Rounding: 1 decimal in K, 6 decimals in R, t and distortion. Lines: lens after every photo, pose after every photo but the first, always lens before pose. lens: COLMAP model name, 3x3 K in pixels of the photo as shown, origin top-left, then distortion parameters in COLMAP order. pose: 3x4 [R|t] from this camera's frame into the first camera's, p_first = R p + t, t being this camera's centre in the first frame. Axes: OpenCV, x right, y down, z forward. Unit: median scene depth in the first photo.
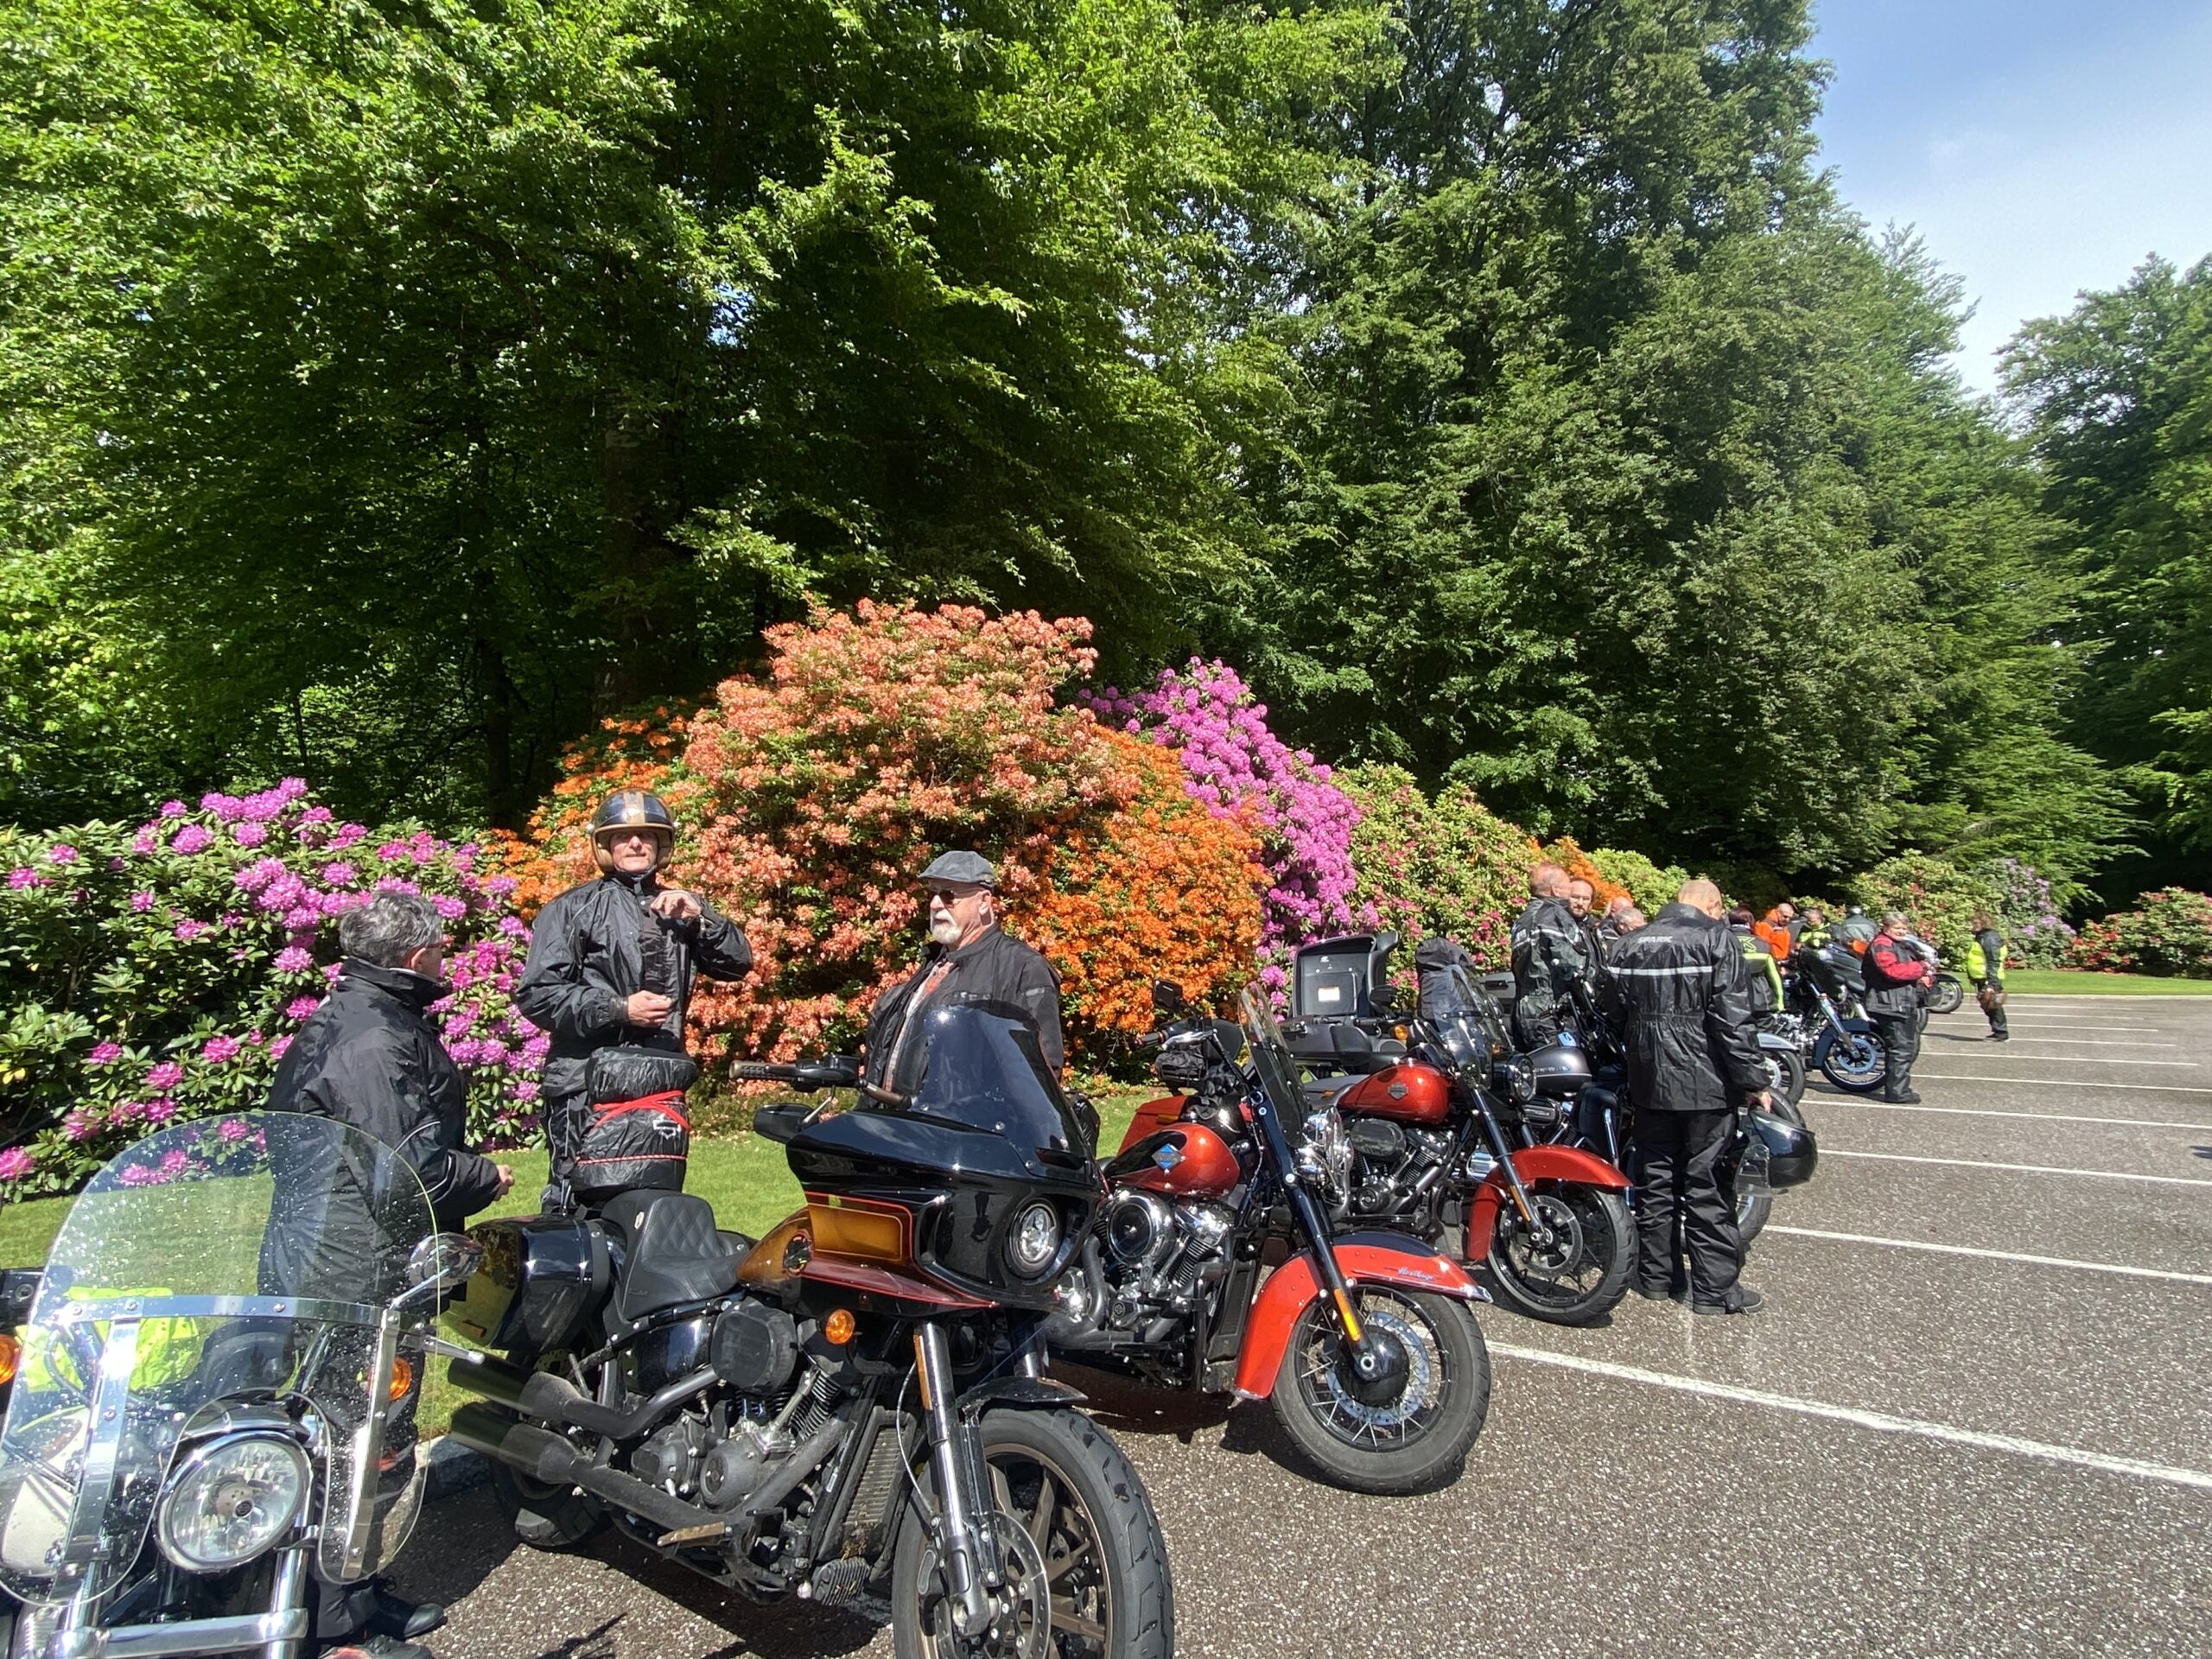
lens RADIAL K [[1261.8, 0, 1094.6], [0, 1261.8, 813.6], [0, 0, 1]] dist [-0.007885, -0.003426]
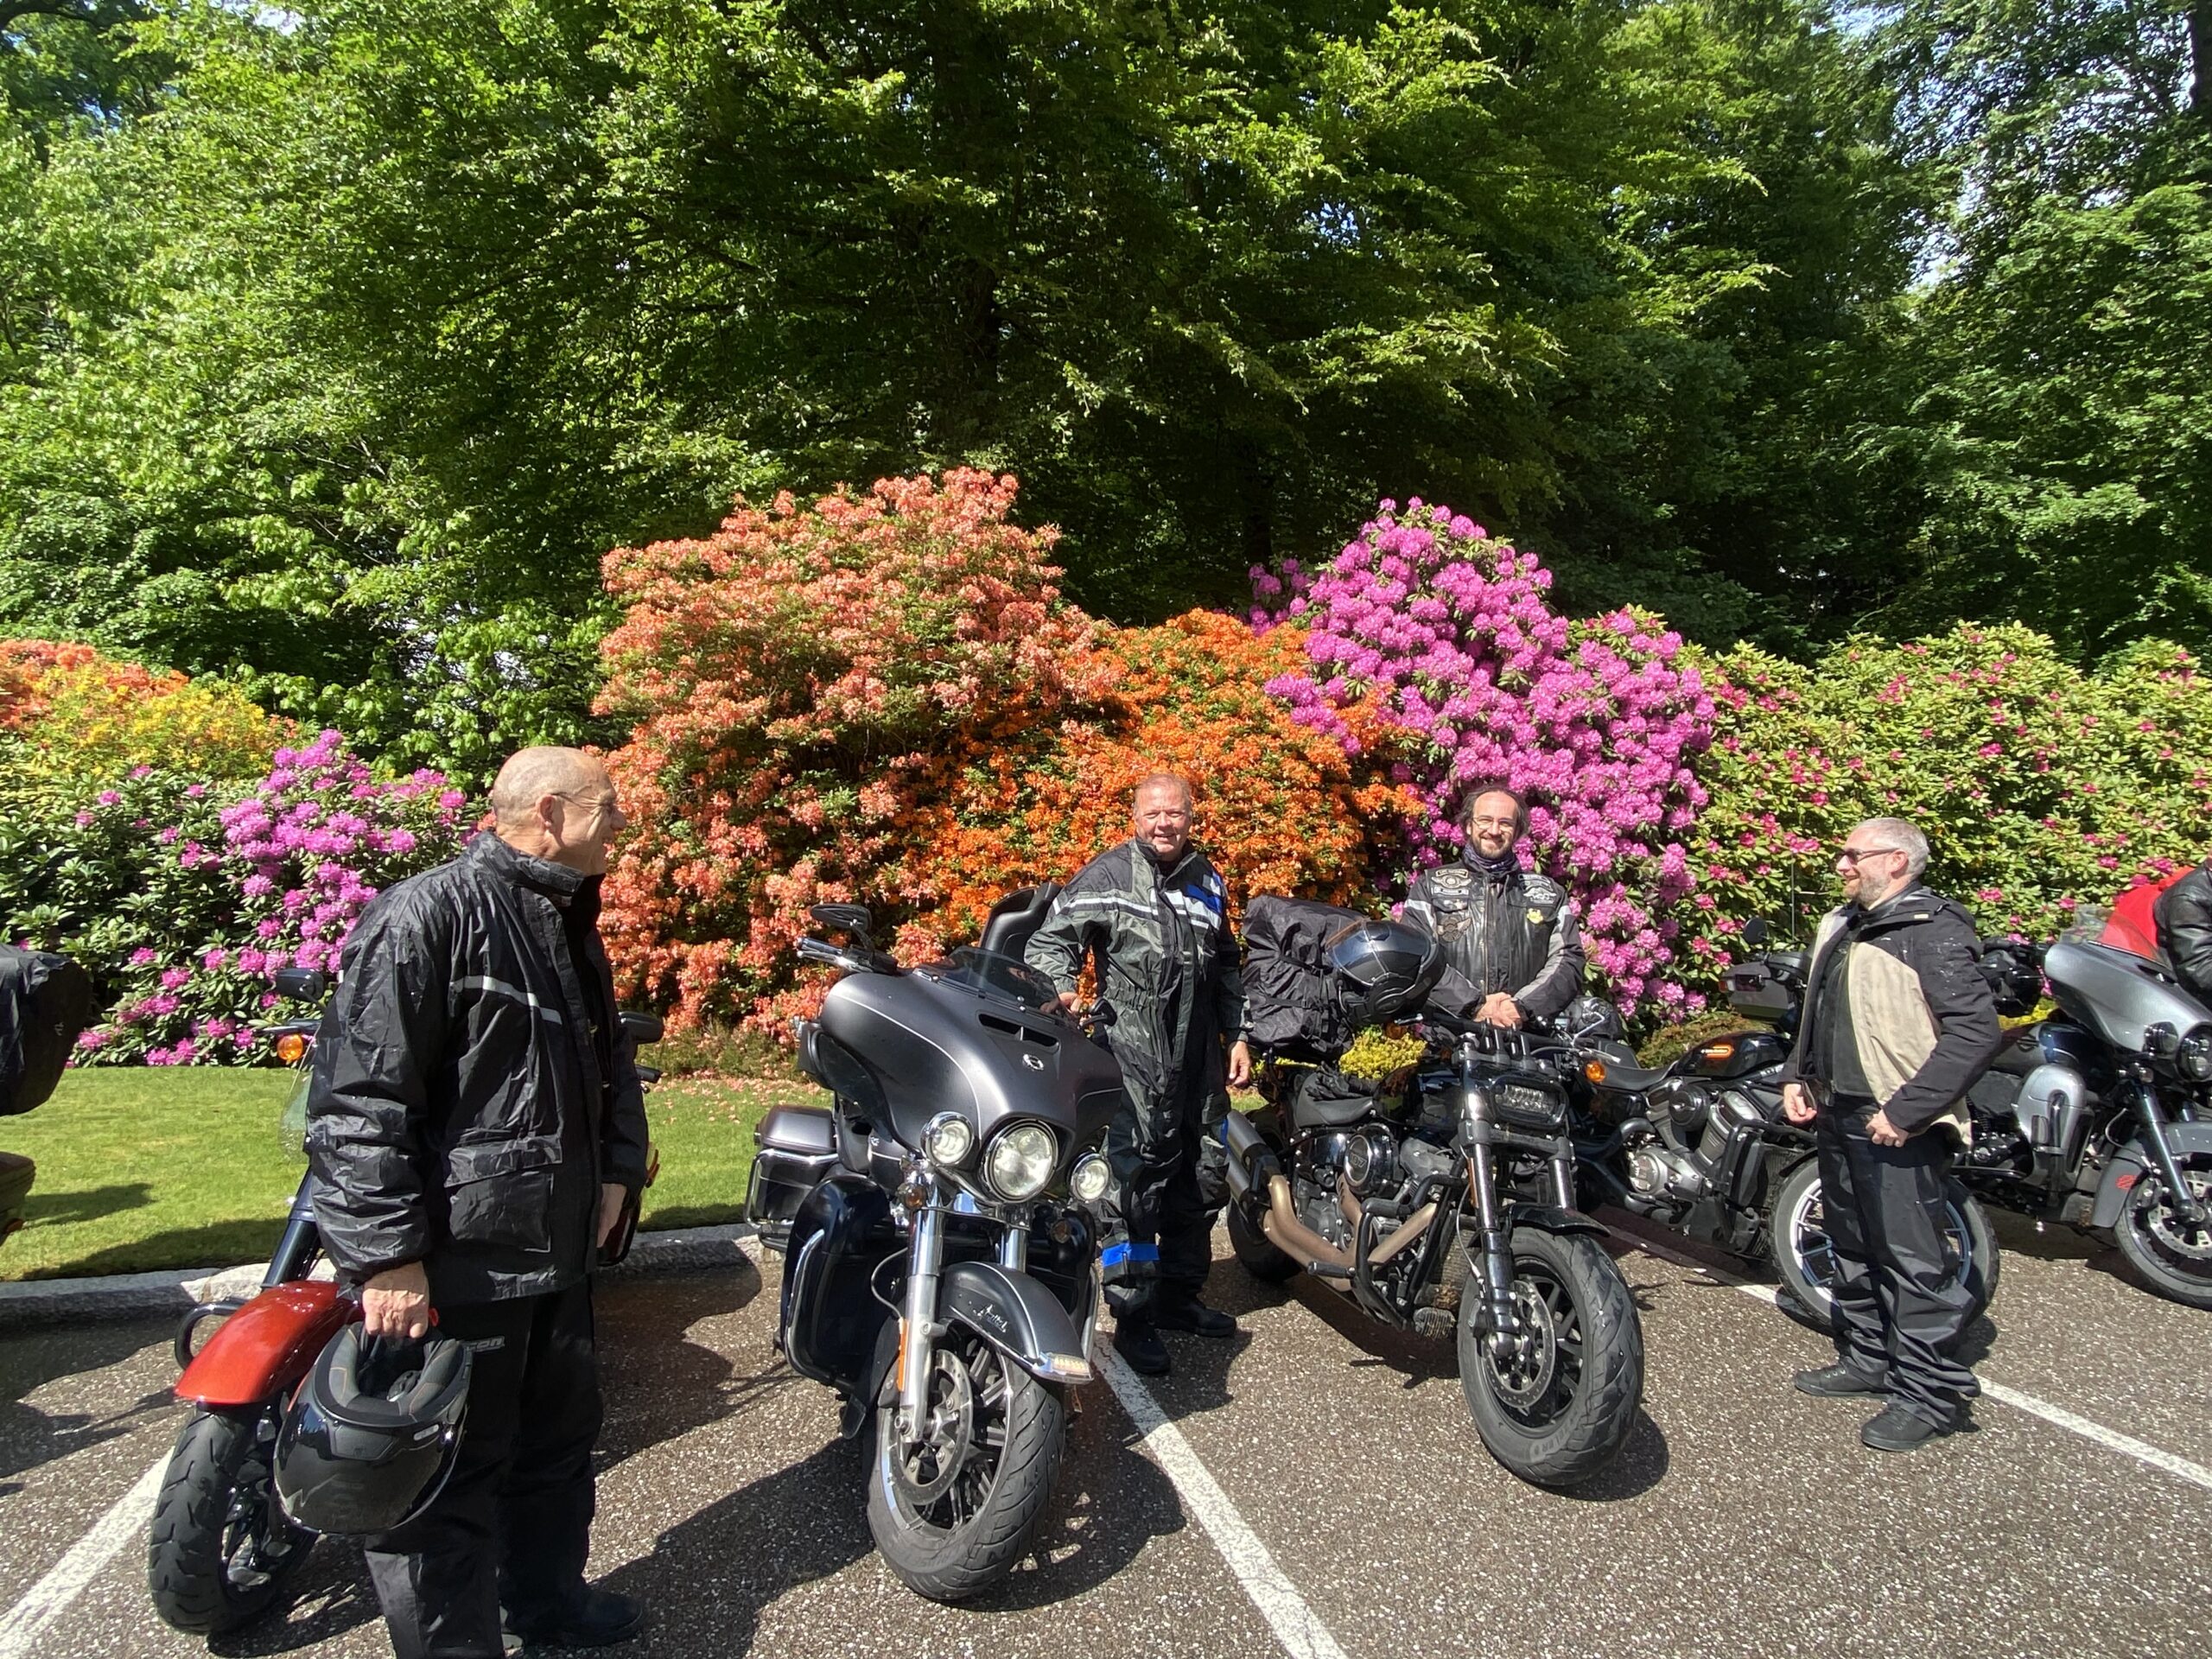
lens RADIAL K [[1261.8, 0, 1107.0], [0, 1261.8, 826.0], [0, 0, 1]] dist [-0.007885, -0.003426]
pose [[0.790667, -0.003265, -0.612238, 0.285639], [0.038993, 0.998224, 0.045033, 0.016948], [0.611004, -0.059479, 0.789390, 0.239228]]
